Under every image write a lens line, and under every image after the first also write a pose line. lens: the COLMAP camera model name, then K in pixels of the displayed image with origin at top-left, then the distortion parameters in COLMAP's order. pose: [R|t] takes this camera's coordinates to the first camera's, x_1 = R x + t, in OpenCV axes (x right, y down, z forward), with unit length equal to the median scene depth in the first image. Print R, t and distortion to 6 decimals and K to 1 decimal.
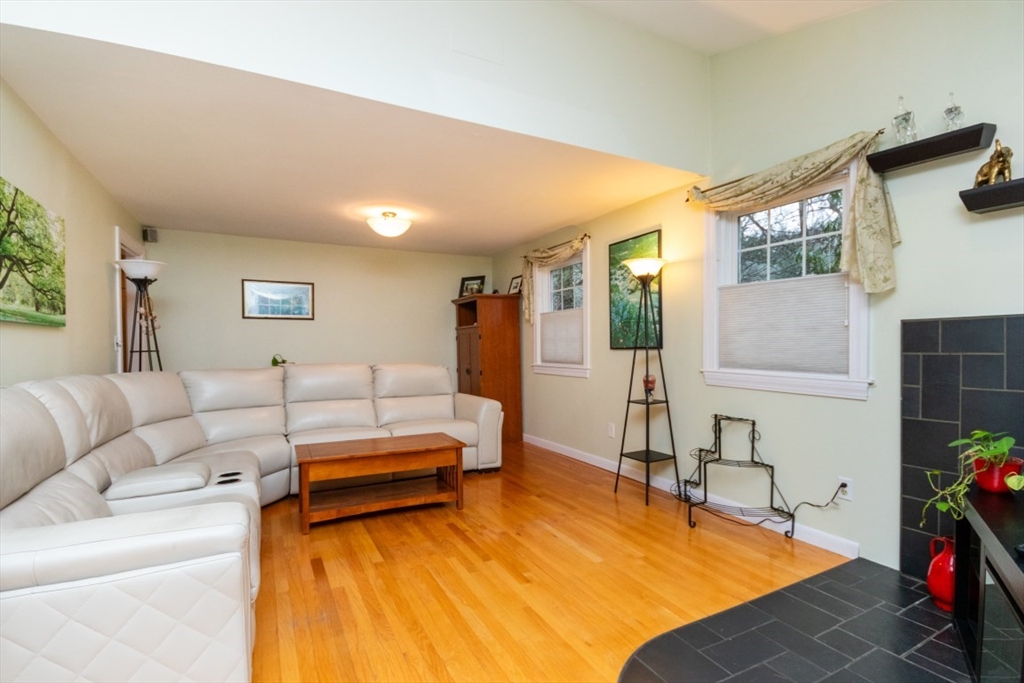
lens RADIAL K [[480.2, 0, 514.4], [0, 480.2, 351.7], [0, 0, 1]] dist [-0.003533, -0.010308]
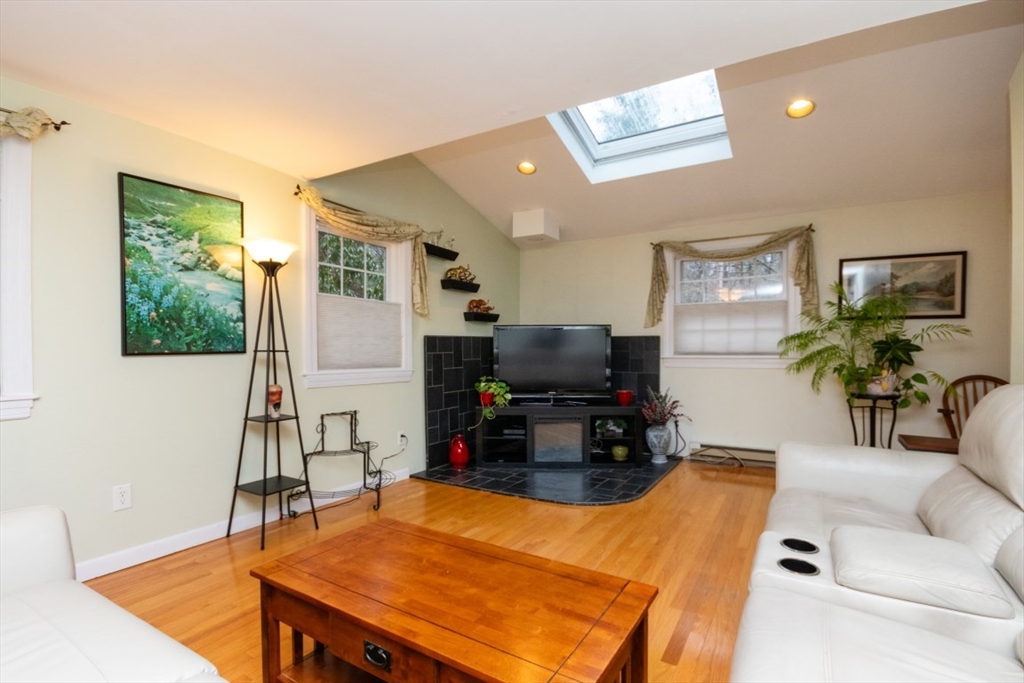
lens RADIAL K [[480.2, 0, 514.4], [0, 480.2, 351.7], [0, 0, 1]] dist [-0.003533, -0.010308]
pose [[-0.521845, -0.003421, 0.853034, -0.745562], [0.013723, 0.999829, 0.012405, -0.015350], [-0.852930, 0.018180, -0.521708, 1.274567]]
